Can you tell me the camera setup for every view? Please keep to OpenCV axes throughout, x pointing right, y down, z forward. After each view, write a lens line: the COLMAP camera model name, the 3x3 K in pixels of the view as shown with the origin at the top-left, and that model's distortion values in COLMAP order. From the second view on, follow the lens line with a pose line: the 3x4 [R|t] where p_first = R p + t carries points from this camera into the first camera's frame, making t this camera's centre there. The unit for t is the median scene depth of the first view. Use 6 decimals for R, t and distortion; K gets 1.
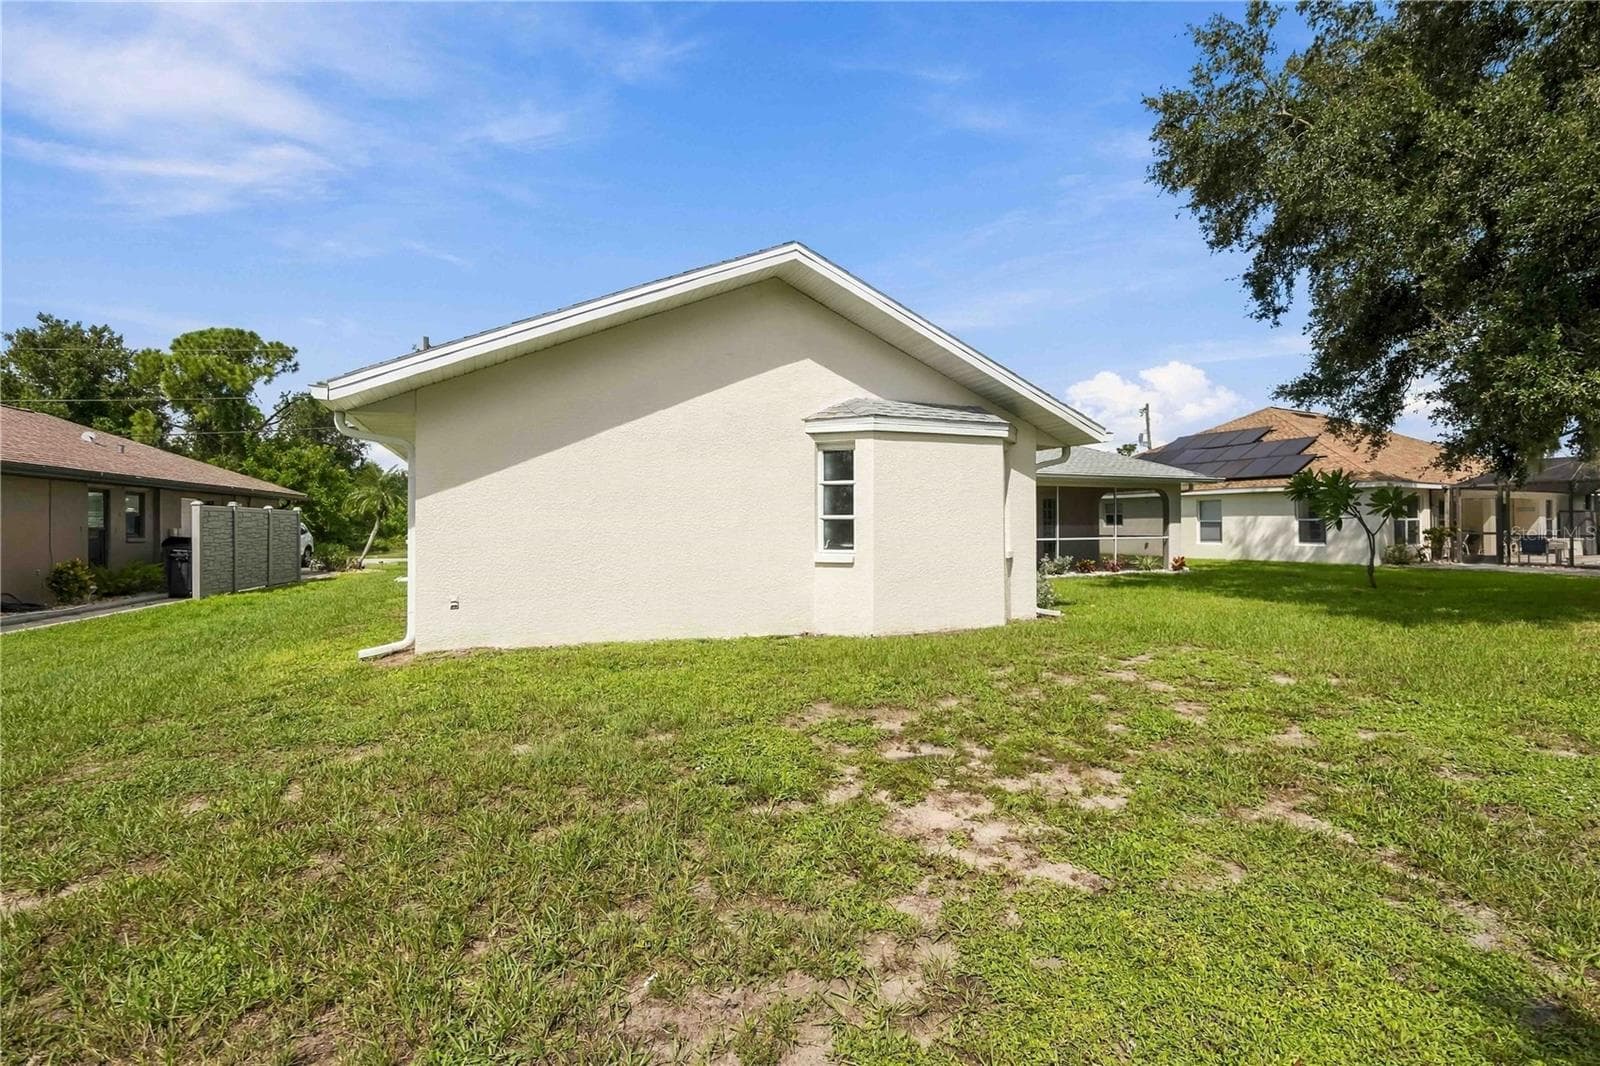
lens RADIAL K [[758.5, 0, 803.8], [0, 758.5, 520.9], [0, 0, 1]] dist [-0.029994, -0.000189]
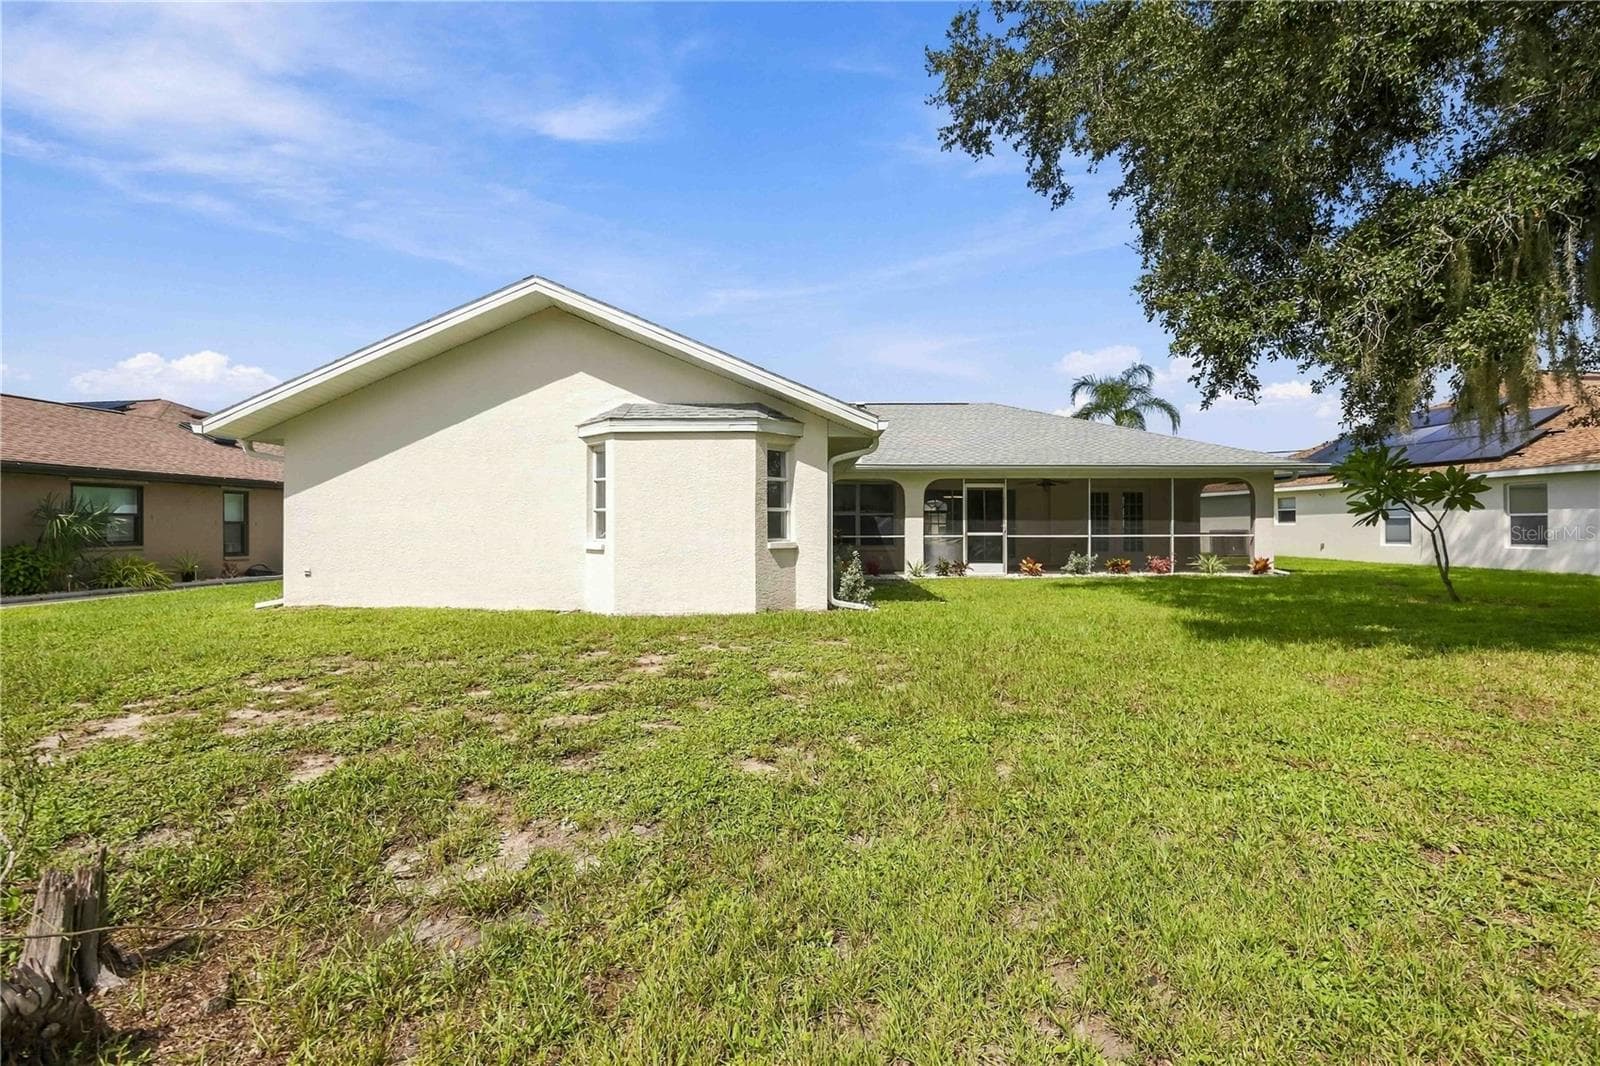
lens RADIAL K [[758.5, 0, 795.7], [0, 758.5, 532.6], [0, 0, 1]] dist [-0.029994, -0.000189]
pose [[0.919421, 0.004866, -0.393246, 0.684245], [0.001277, 0.999881, 0.015357, 0.011336], [0.393274, -0.014621, 0.919305, 0.060287]]
